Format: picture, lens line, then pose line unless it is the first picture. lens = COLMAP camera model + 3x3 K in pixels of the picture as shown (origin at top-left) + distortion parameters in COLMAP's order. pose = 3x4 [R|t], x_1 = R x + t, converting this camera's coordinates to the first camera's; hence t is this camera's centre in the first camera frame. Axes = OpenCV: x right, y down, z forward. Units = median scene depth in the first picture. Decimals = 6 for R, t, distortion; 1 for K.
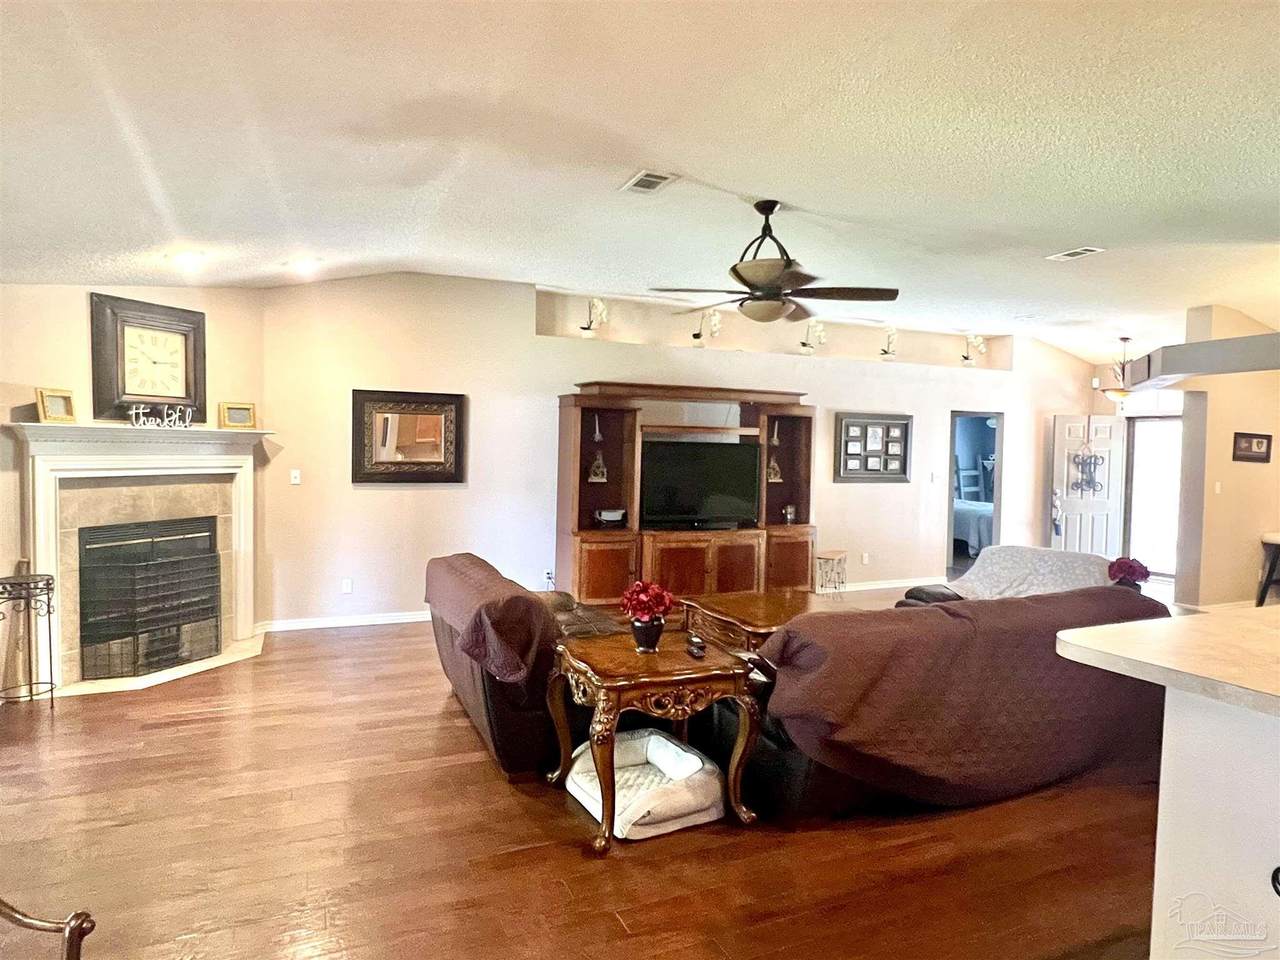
lens RADIAL K [[745.1, 0, 640.0], [0, 745.1, 480.0], [0, 0, 1]] dist [0.000314, 0.000046]
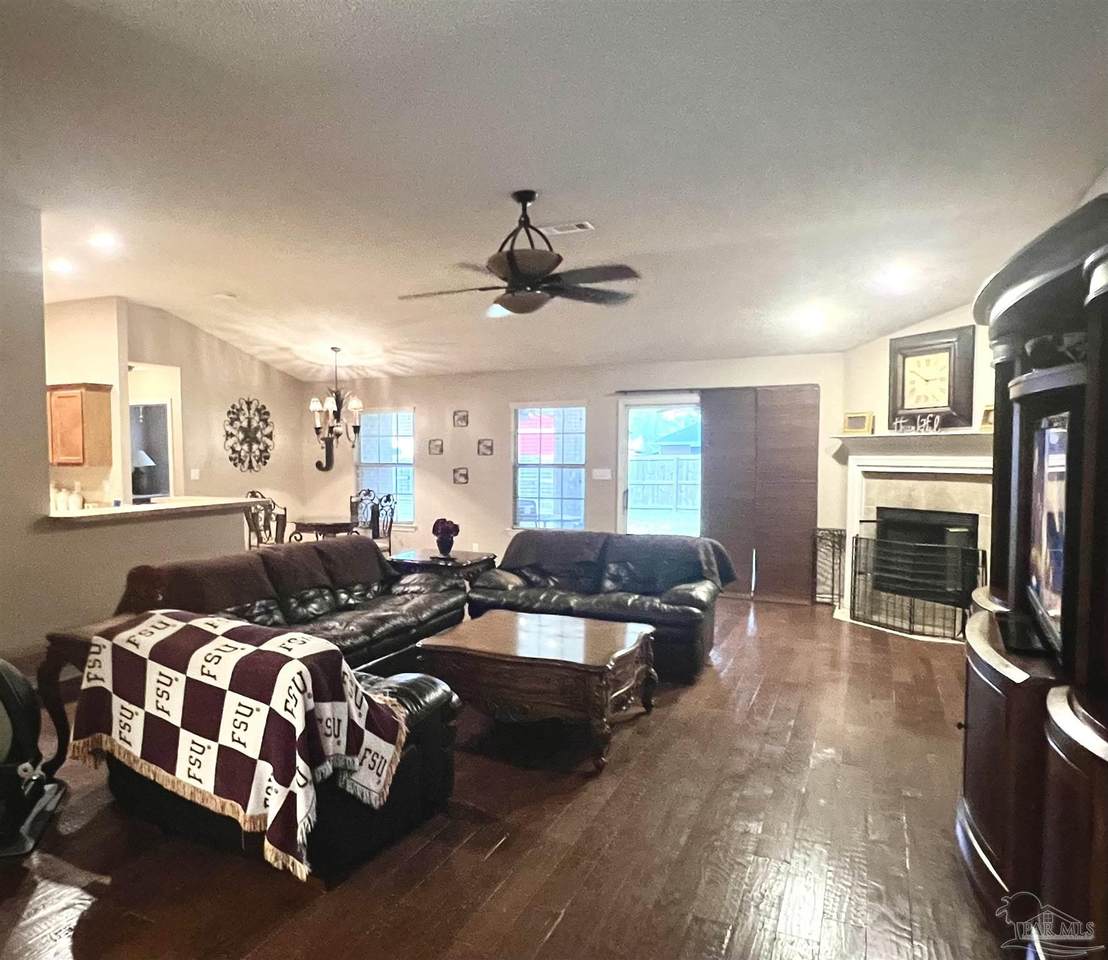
lens RADIAL K [[740.1, 0, 554.0], [0, 740.1, 480.0], [0, 0, 1]] dist [-0.000348, -0.000104]
pose [[-0.727383, 0.011157, -0.686141, 0.636473], [-0.036917, 0.997784, 0.055360, -0.039145], [0.685238, 0.065598, -0.725359, 1.482496]]
